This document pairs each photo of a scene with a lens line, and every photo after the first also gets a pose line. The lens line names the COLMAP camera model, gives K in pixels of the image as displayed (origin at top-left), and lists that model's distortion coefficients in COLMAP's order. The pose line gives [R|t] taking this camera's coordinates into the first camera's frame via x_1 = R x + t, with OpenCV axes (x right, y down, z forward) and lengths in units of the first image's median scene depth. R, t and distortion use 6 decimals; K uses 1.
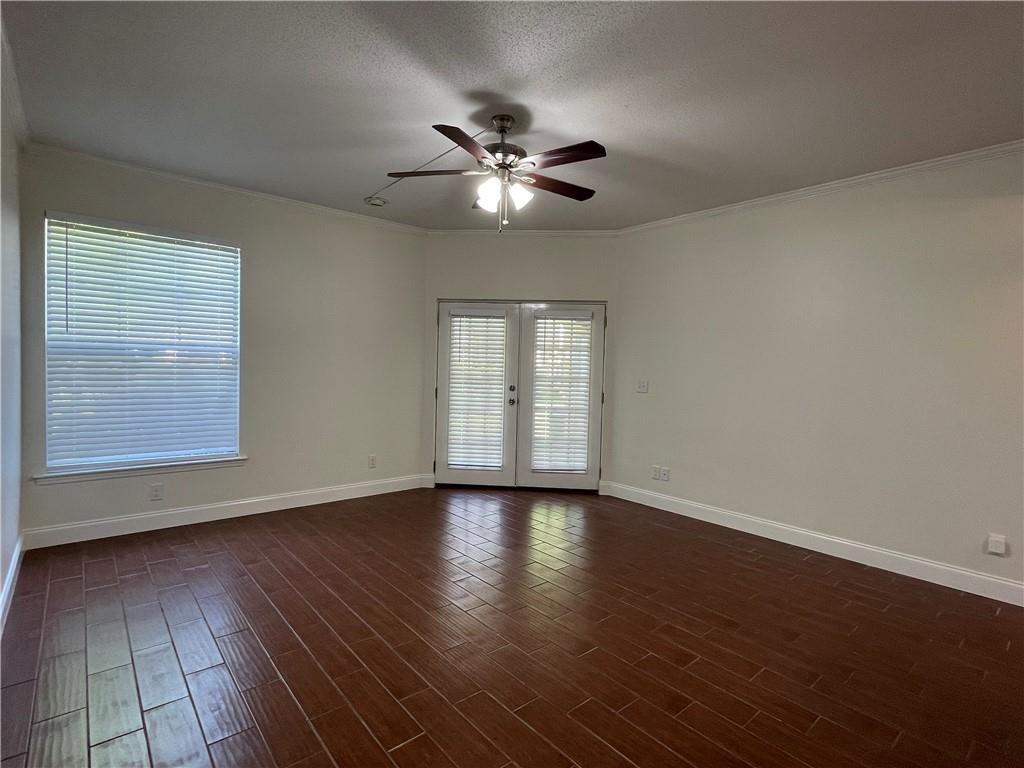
lens RADIAL K [[508.9, 0, 513.1], [0, 508.9, 383.5], [0, 0, 1]] dist [-0.004337, -0.000867]
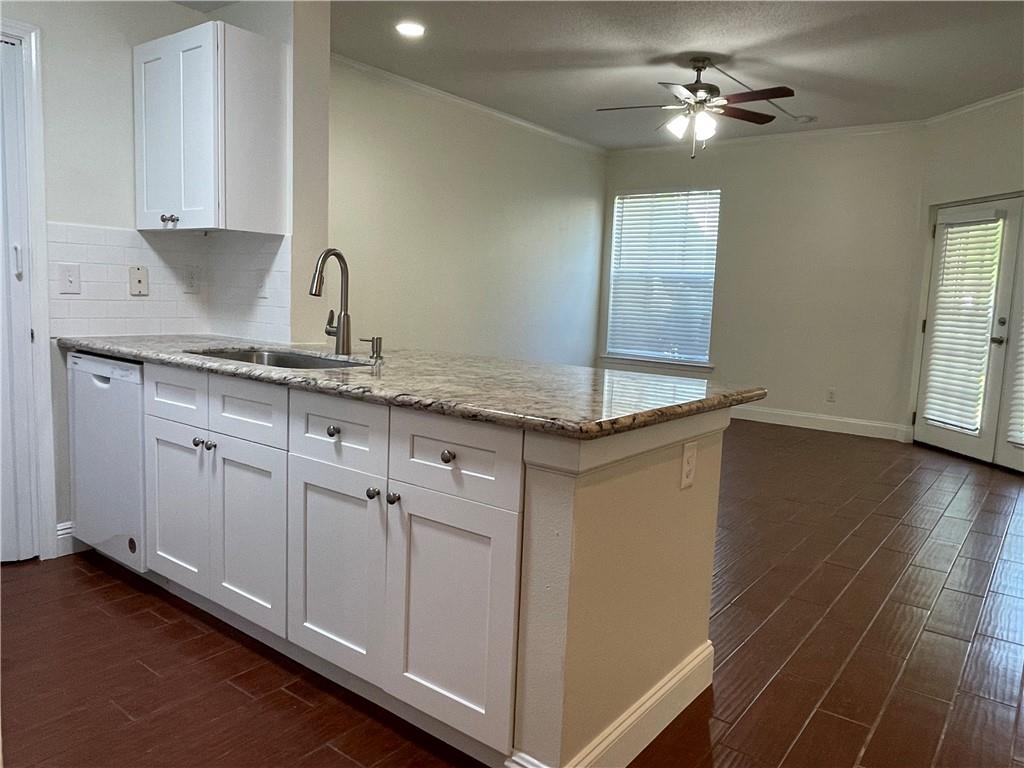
lens RADIAL K [[723.7, 0, 513.1], [0, 723.7, 382.4], [0, 0, 1]] dist [0.000831, 0.000902]
pose [[0.212152, 0.099605, -0.972147, 0.829182], [-0.074336, 0.993555, 0.085576, 0.056996], [0.974405, 0.054110, 0.218189, 0.134277]]
